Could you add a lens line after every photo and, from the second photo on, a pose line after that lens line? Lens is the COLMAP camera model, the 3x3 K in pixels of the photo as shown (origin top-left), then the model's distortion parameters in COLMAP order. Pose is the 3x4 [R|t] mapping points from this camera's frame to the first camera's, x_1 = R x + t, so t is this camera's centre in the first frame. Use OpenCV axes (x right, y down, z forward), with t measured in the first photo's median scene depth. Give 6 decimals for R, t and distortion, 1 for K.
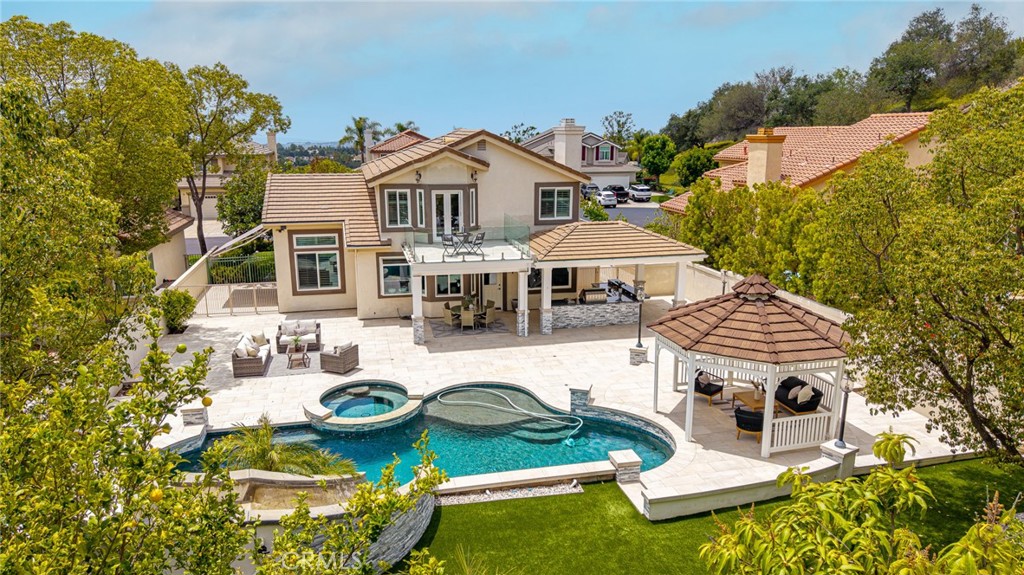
lens RADIAL K [[680.0, 0, 511.1], [0, 680.0, 283.1], [0, 0, 1]] dist [0.027362, -0.031378]
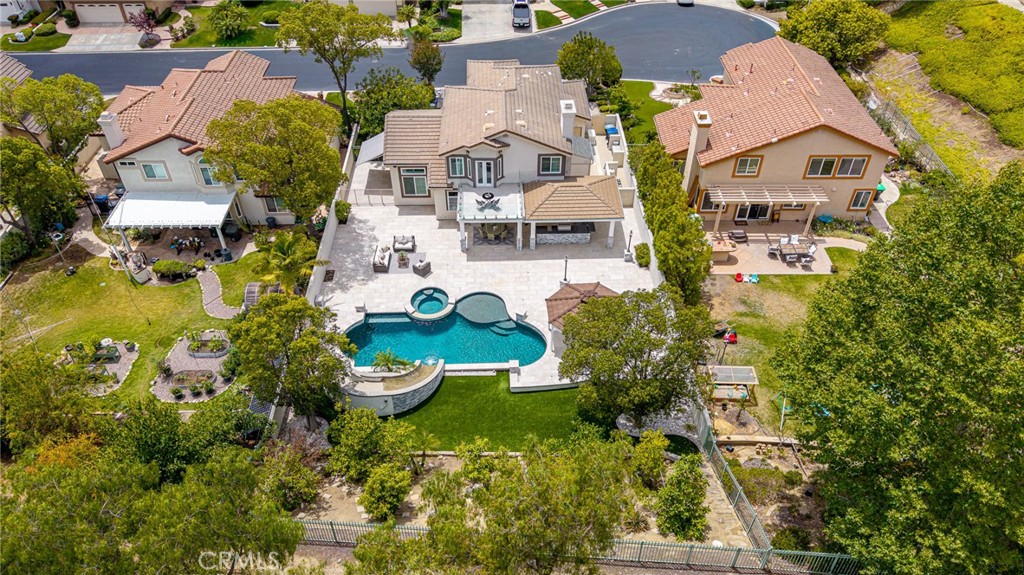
lens RADIAL K [[680.0, 0, 519.5], [0, 680.0, 294.7], [0, 0, 1]] dist [0.027362, -0.031378]
pose [[0.981275, 0.129832, -0.142280, 0.319750], [-0.043143, 0.868065, 0.494572, -0.787032], [0.187719, -0.479173, 0.857412, -0.703536]]
